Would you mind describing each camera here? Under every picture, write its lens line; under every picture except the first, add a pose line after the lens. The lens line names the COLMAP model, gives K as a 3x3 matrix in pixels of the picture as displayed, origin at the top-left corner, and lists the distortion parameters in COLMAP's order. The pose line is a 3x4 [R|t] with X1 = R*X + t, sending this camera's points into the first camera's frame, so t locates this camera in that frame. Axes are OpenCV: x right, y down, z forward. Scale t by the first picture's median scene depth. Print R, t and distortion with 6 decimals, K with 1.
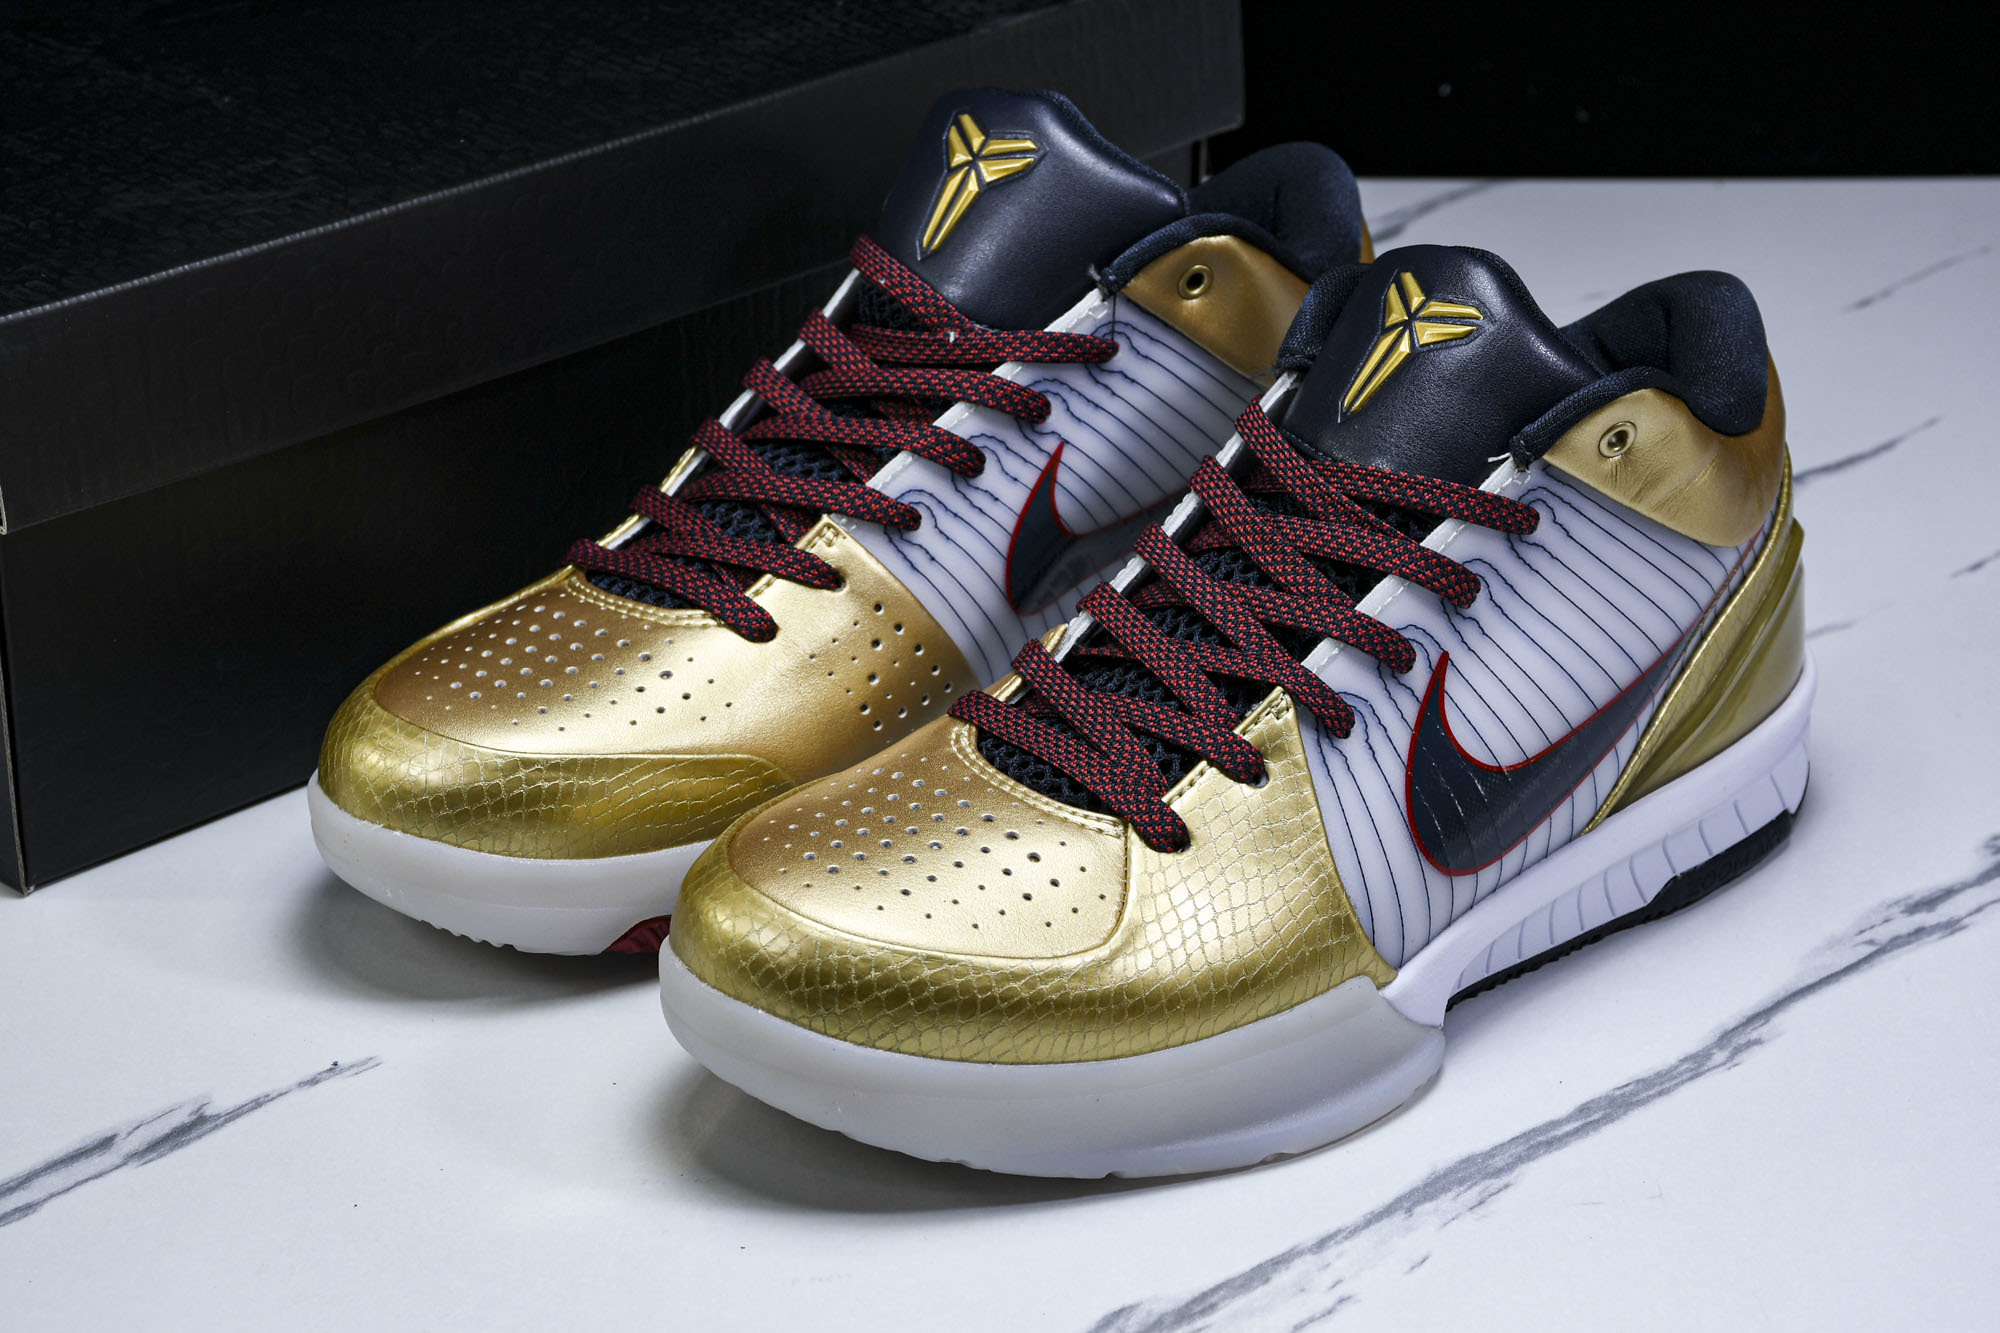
lens RADIAL K [[5003.0, 0, 959.4], [0, 5003.0, 642.6], [0, 0, 1]] dist [0.330601, 0.000000]
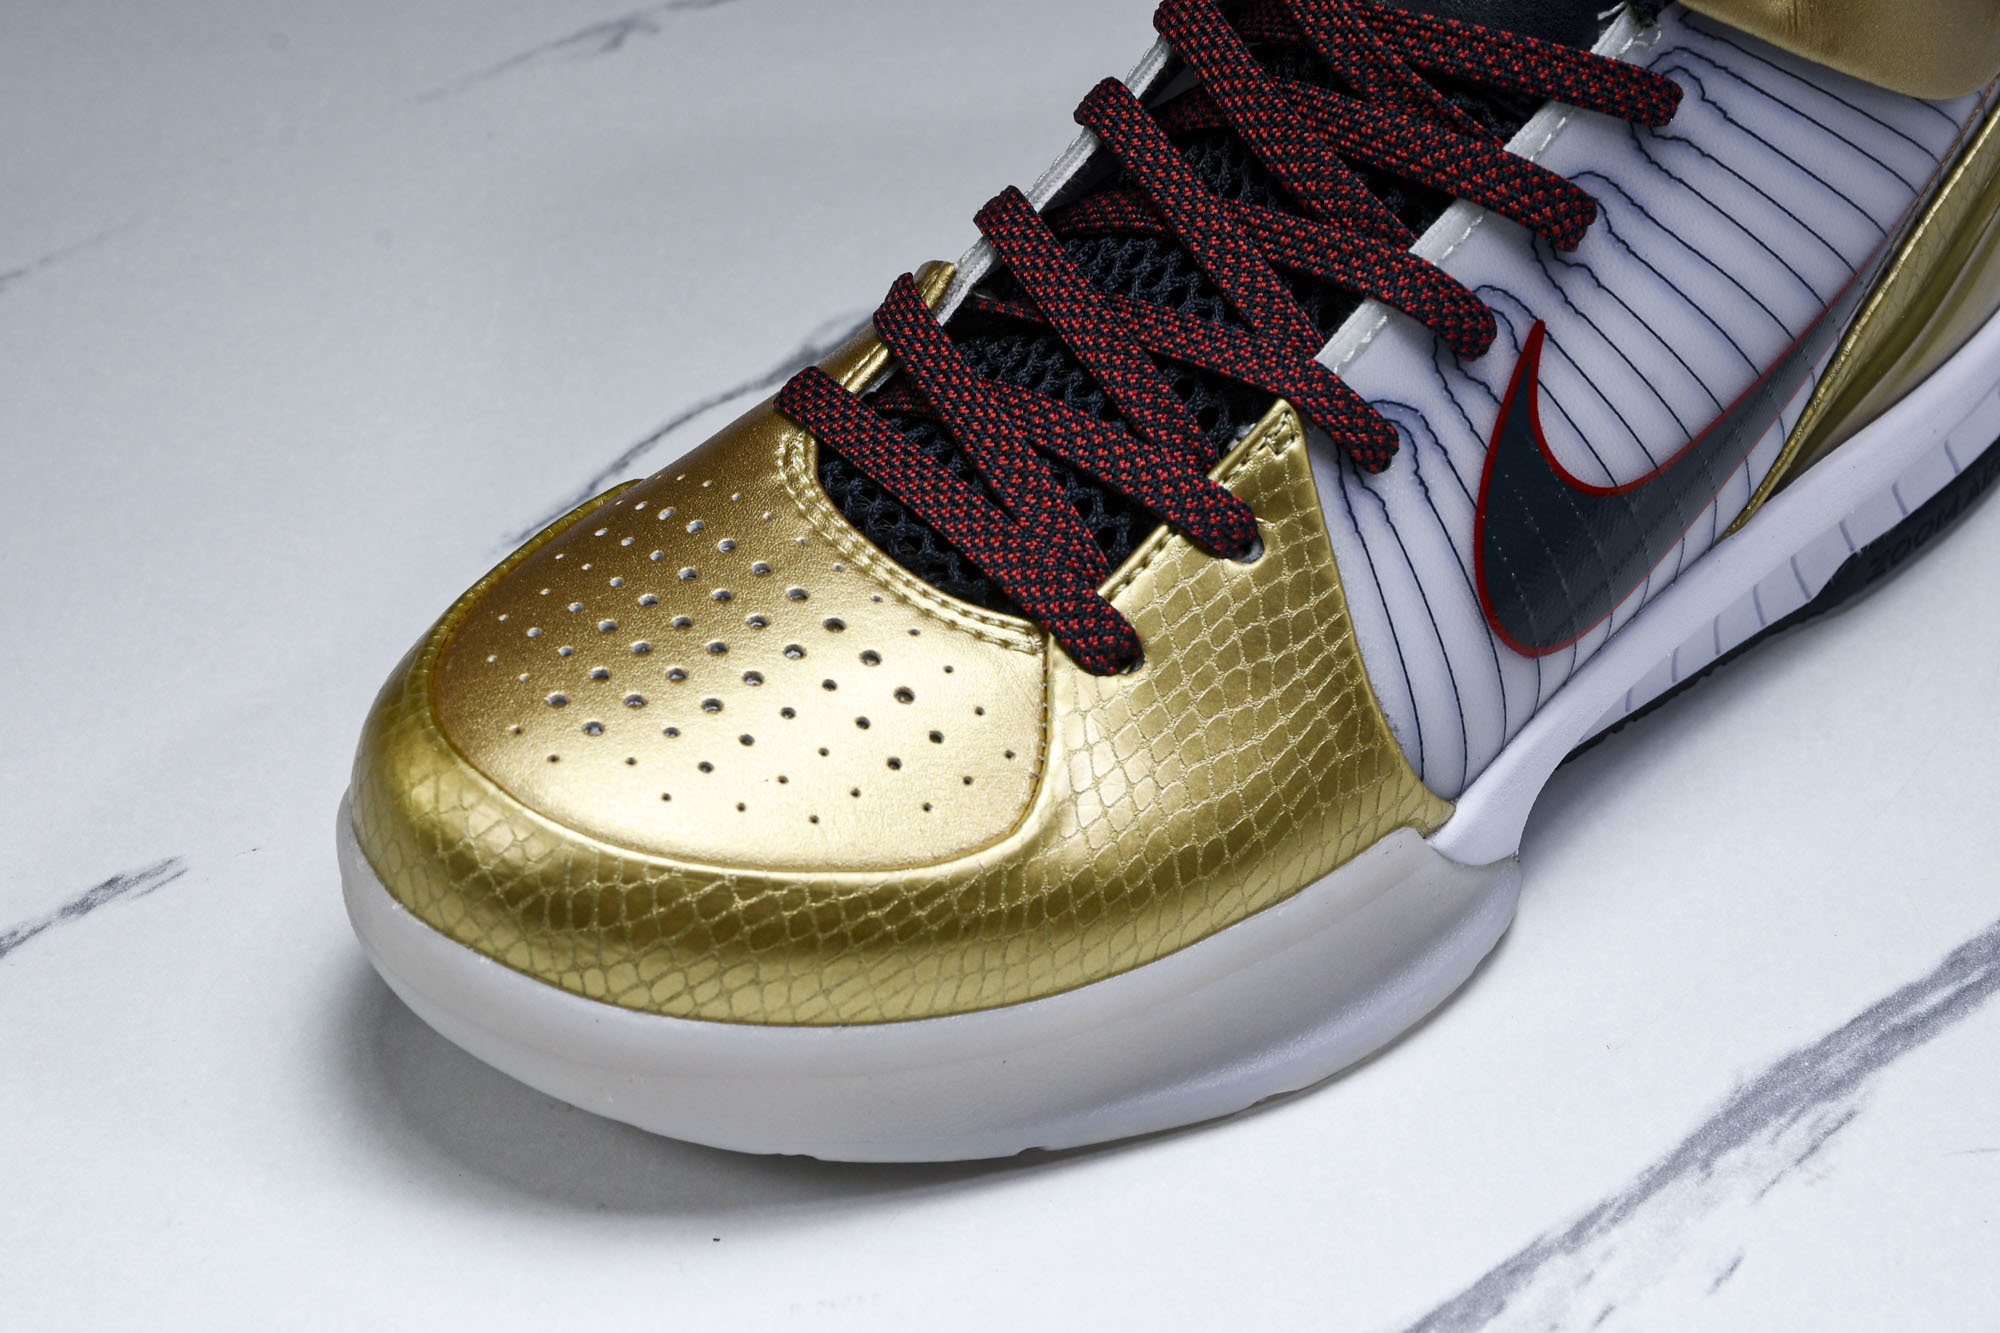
lens RADIAL K [[4978.8, 0, 1000.9], [0, 4978.8, 801.3], [0, 0, 1]] dist [0.255484, 0.000000]
pose [[0.999766, -0.014312, 0.016209, 0.015928], [0.009278, 0.961029, 0.276291, -0.115904], [-0.019531, -0.276076, 0.960937, 0.357606]]
